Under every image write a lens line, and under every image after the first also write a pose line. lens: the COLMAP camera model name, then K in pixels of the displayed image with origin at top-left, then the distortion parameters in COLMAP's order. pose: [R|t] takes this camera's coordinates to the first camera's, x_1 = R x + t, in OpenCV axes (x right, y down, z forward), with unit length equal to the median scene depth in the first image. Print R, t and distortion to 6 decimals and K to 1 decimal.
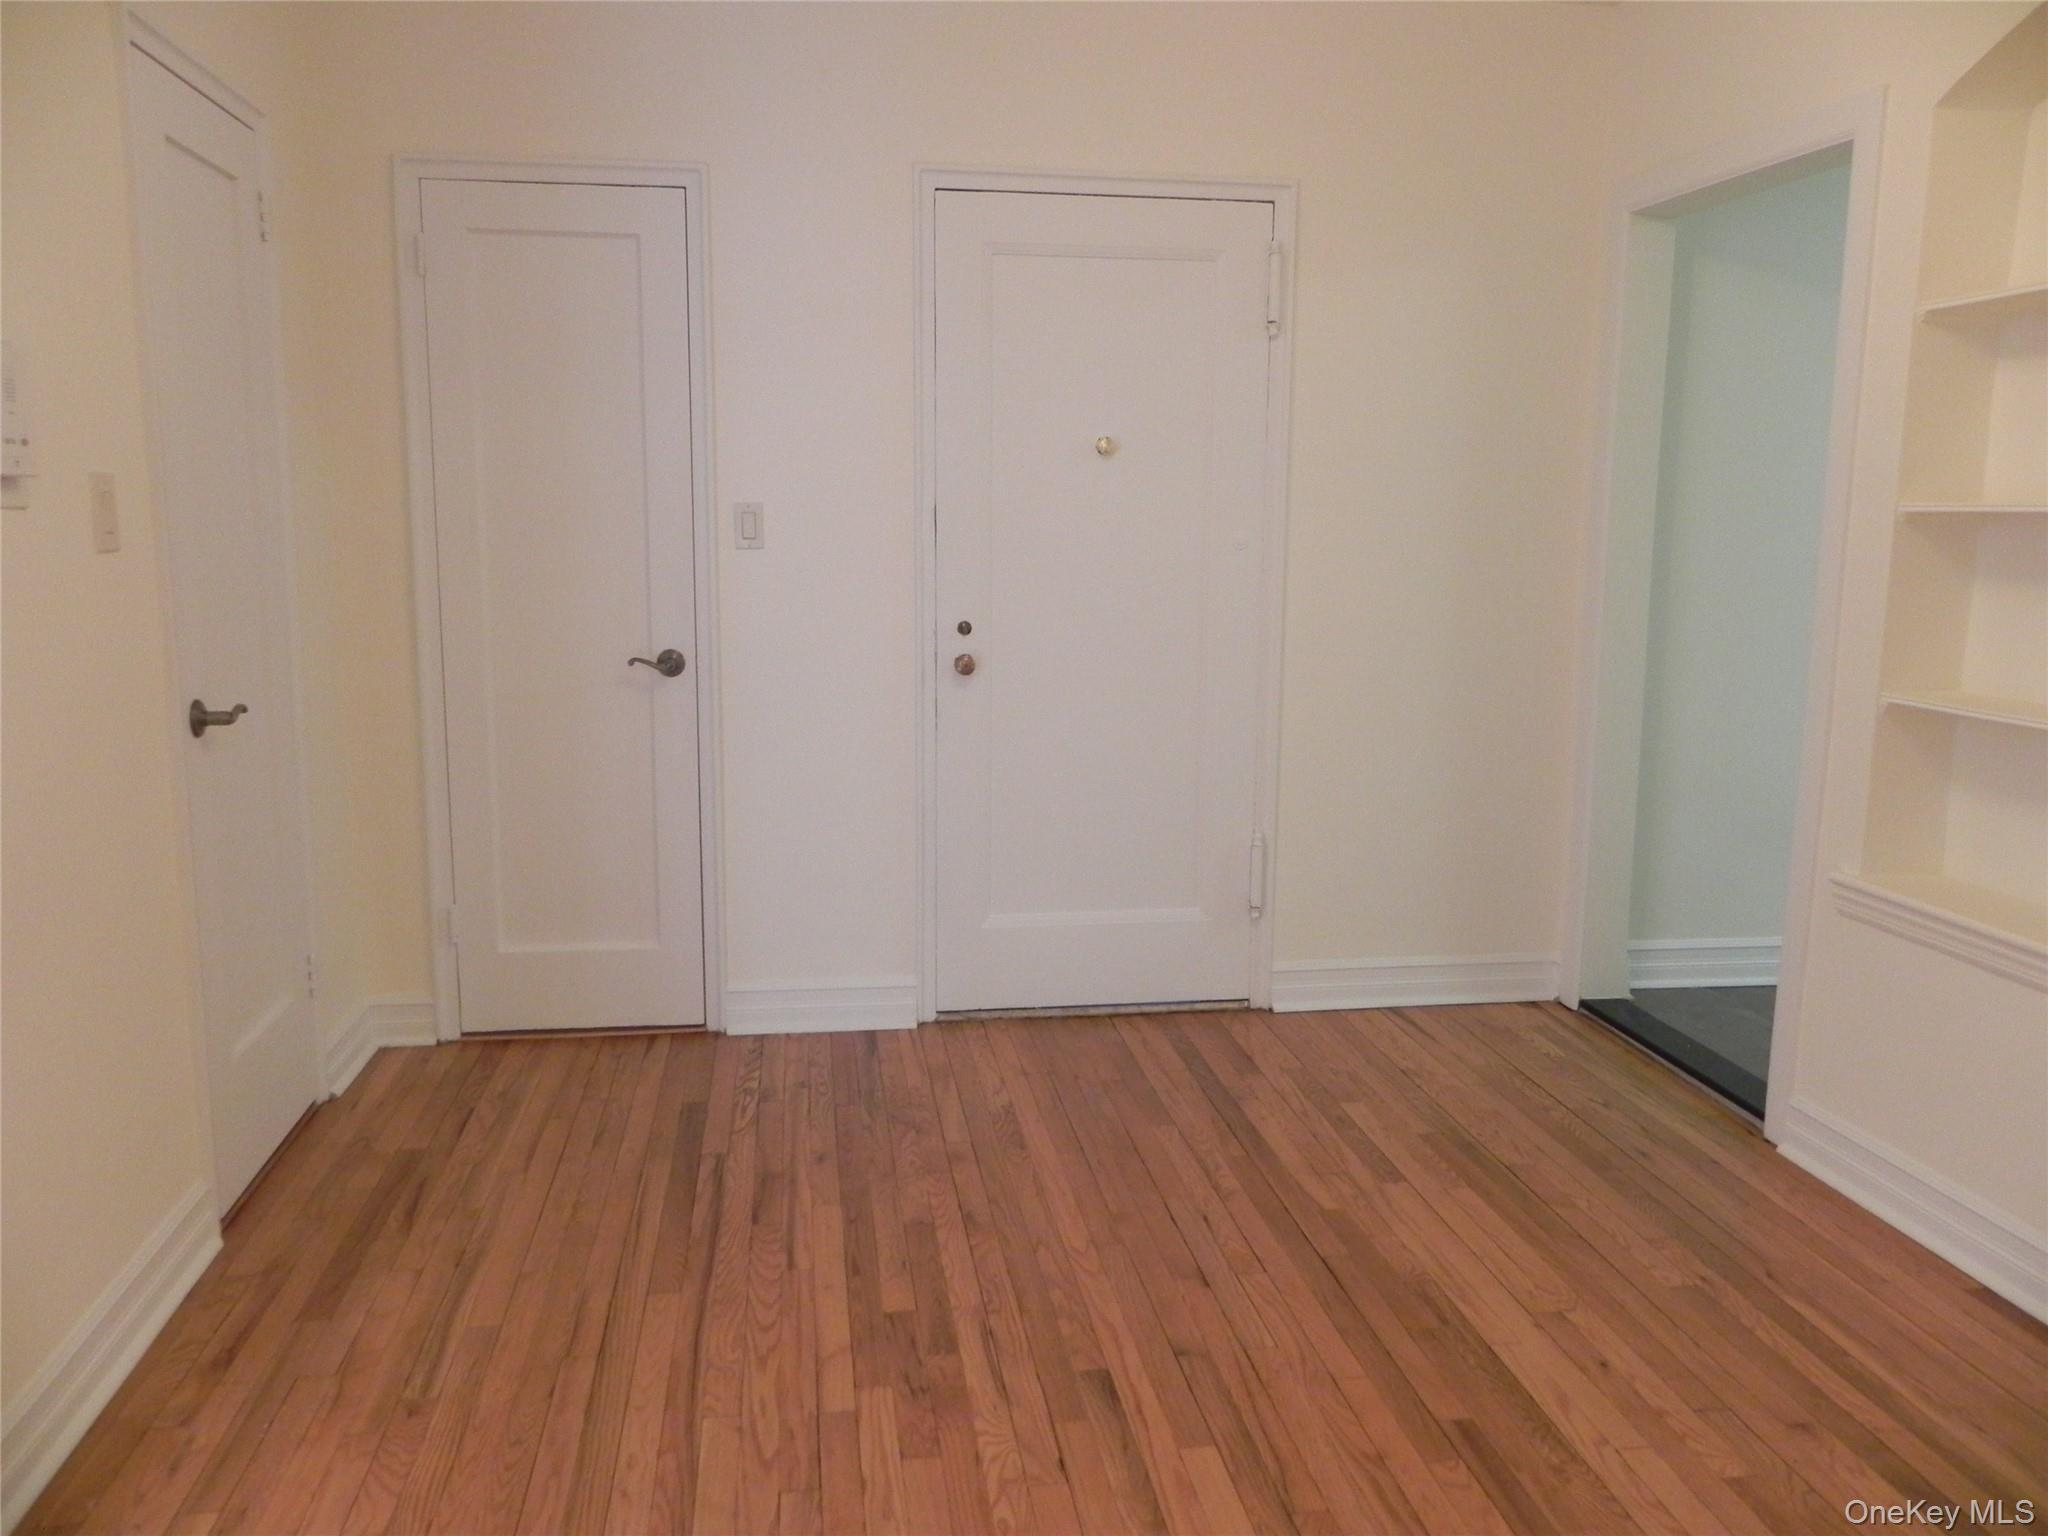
lens RADIAL K [[1544.0, 0, 1024.0], [0, 1544.0, 768.0], [0, 0, 1]] dist [0.002313, -0.003958]
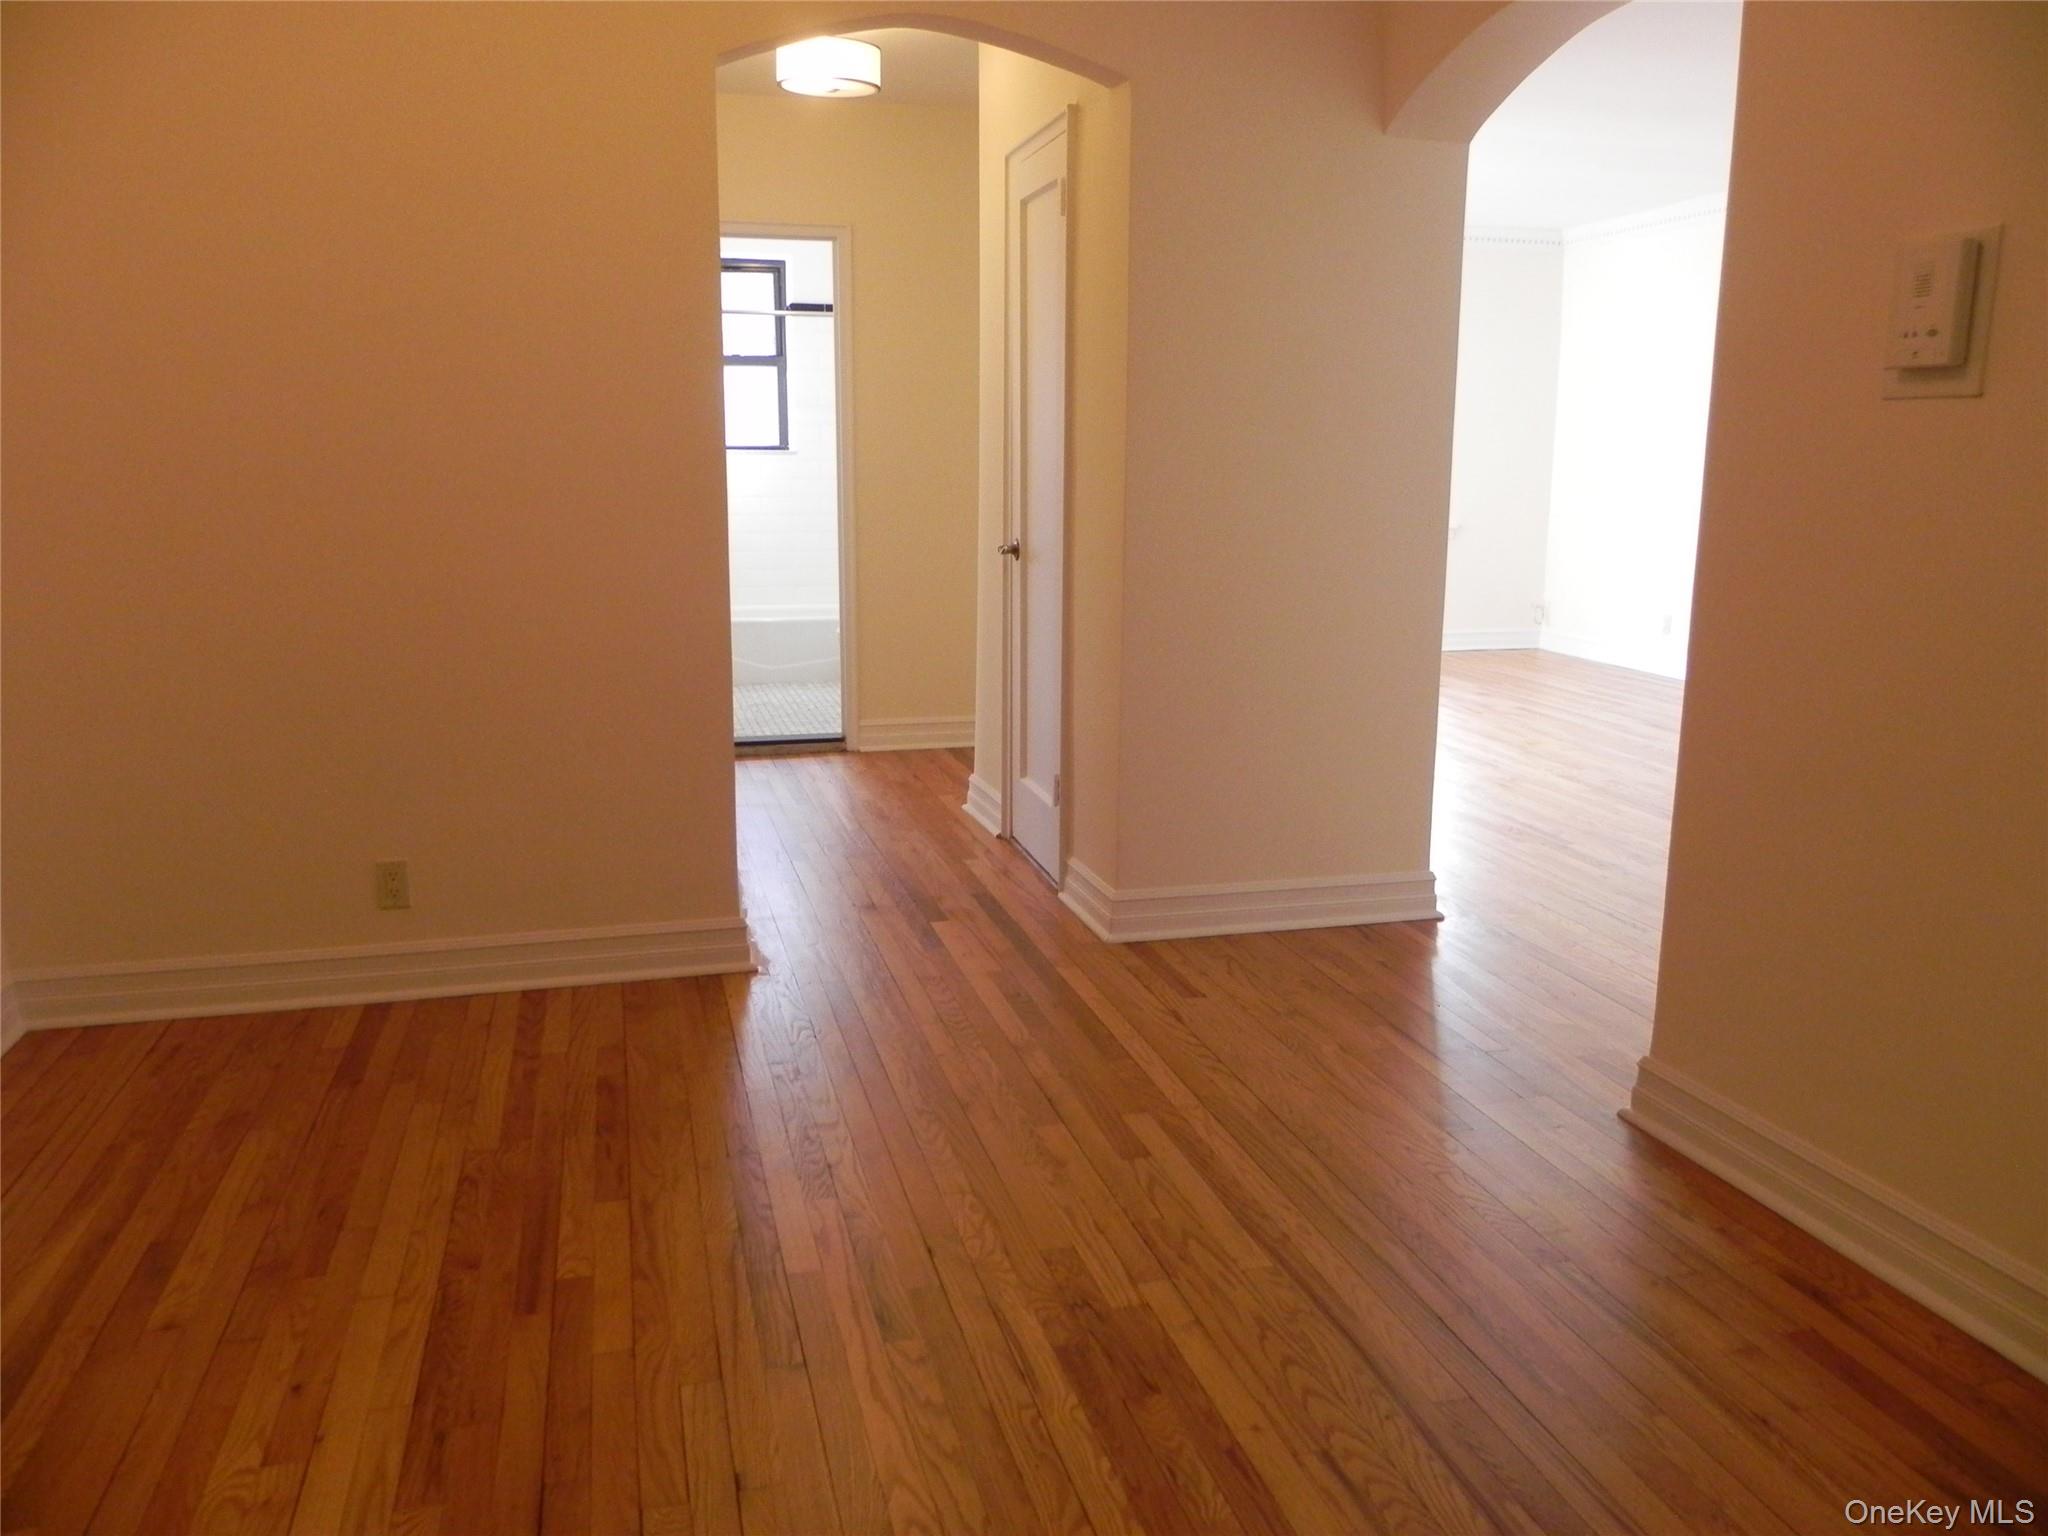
lens RADIAL K [[1554.0, 0, 1024.0], [0, 1554.0, 768.0], [0, 0, 1]] dist [-0.002303, -0.006773]
pose [[-0.993642, 0.008713, -0.112248, 0.059725], [-0.031809, 0.934656, 0.354127, -0.204515], [0.107999, 0.355446, -0.928437, 1.430310]]
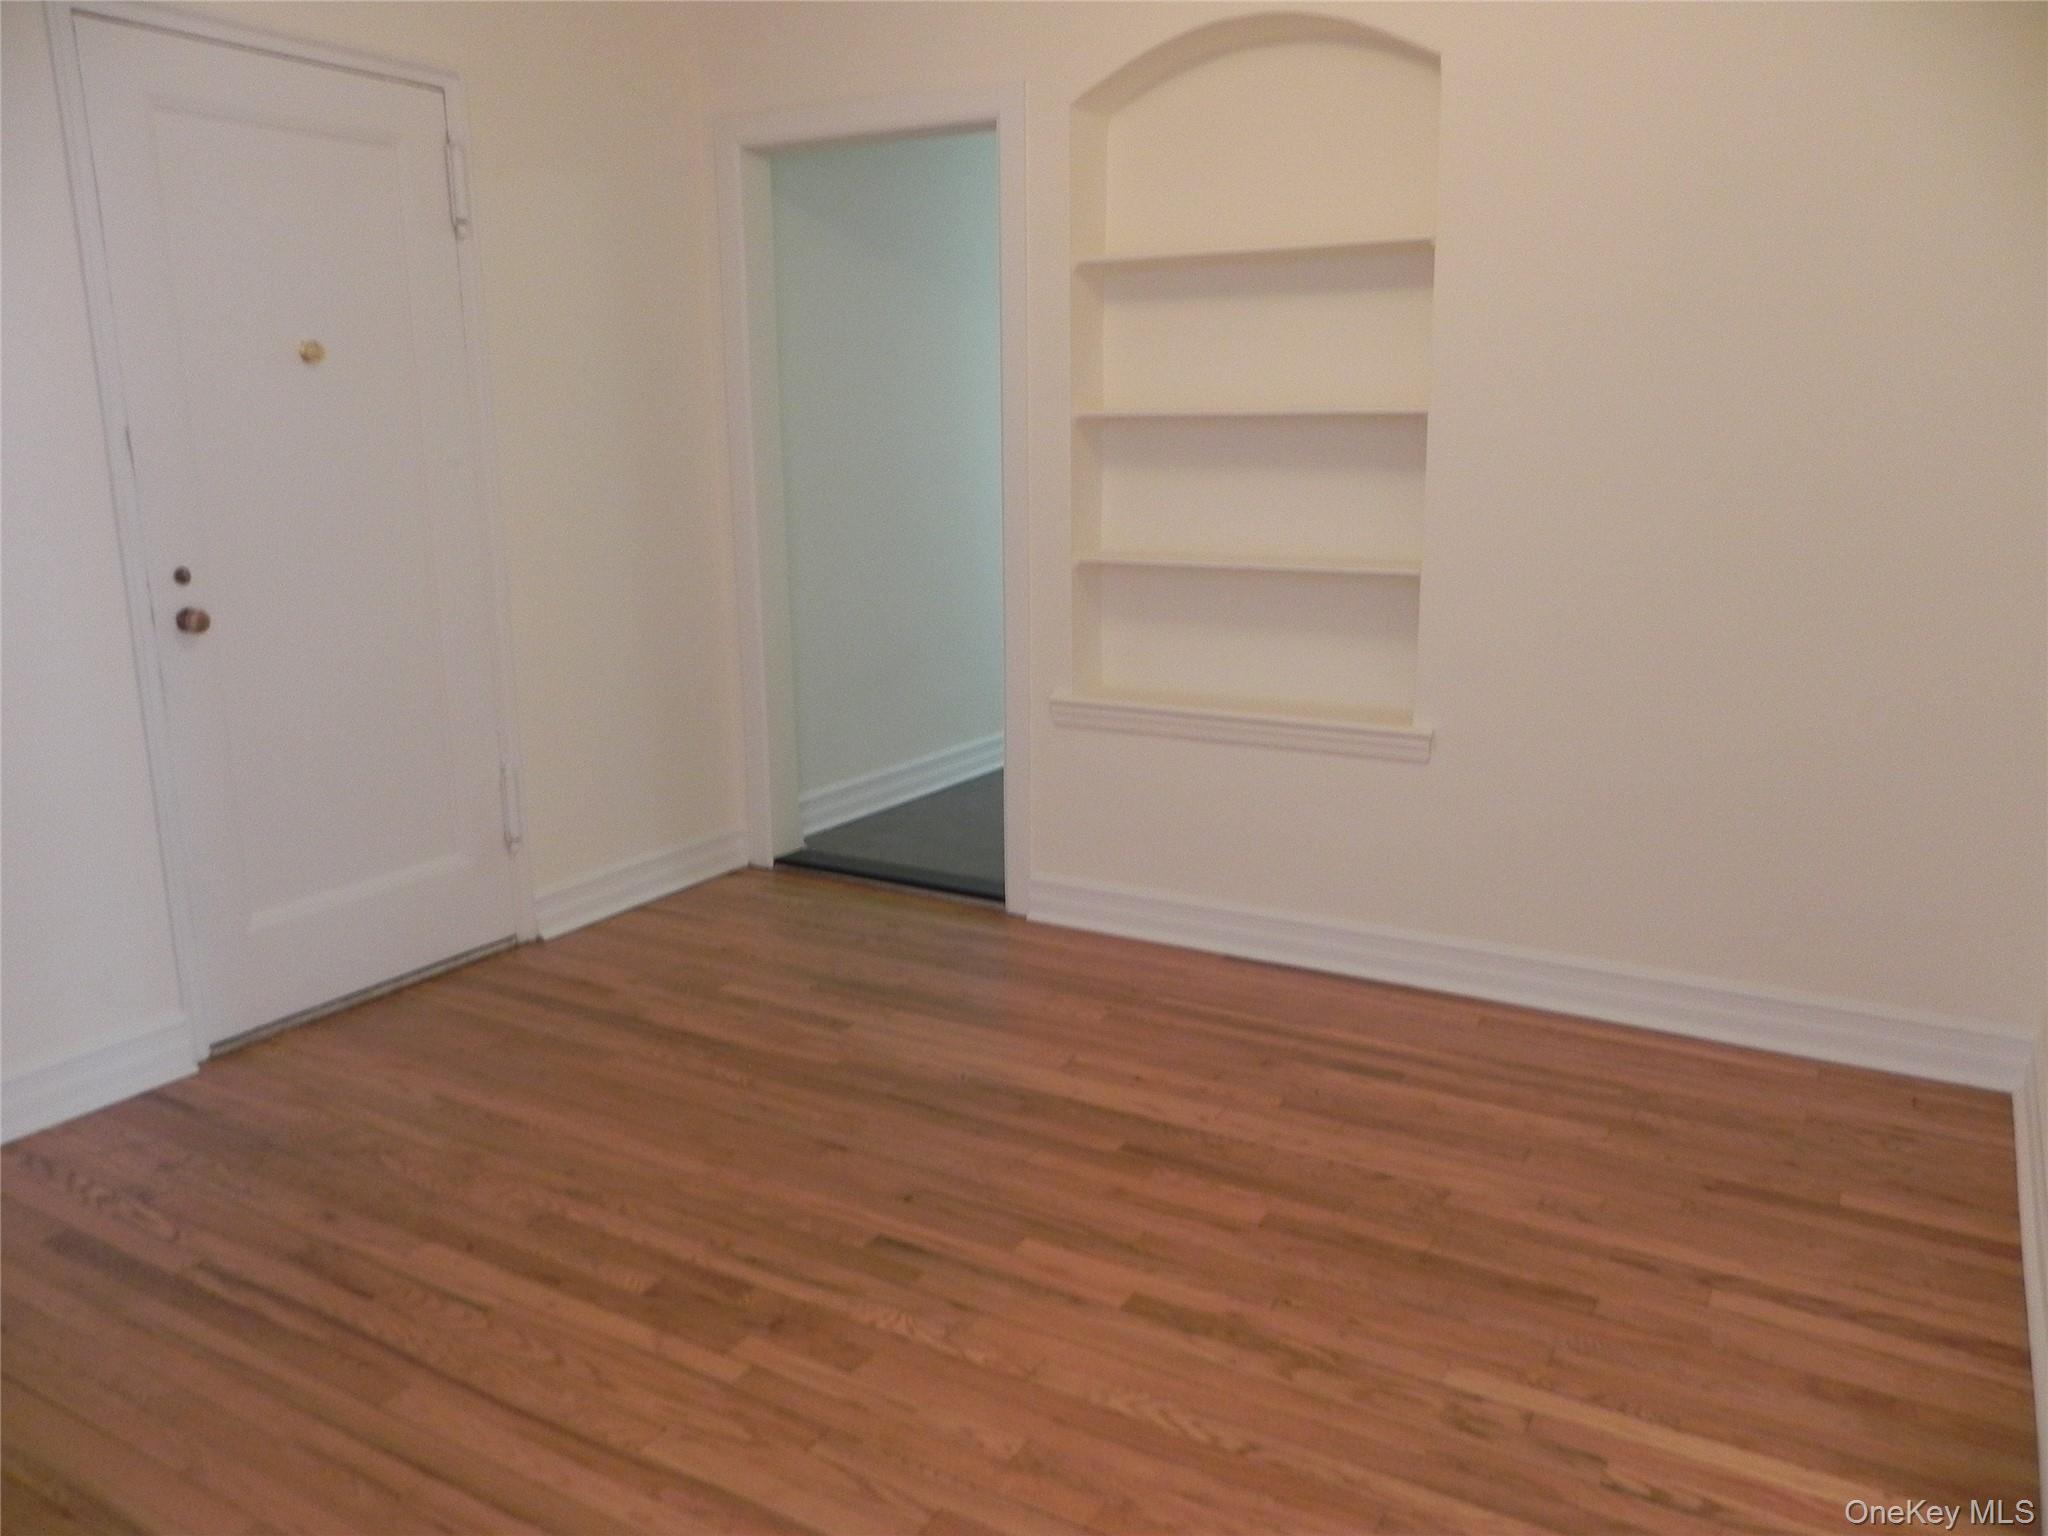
lens RADIAL K [[1554.0, 0, 1024.0], [0, 1554.0, 768.0], [0, 0, 1]] dist [-0.002303, -0.006773]
pose [[0.632611, -0.183086, 0.752518, -0.522743], [0.140498, 0.982663, 0.120968, -0.036715], [-0.761619, 0.029202, 0.647367, 0.180350]]
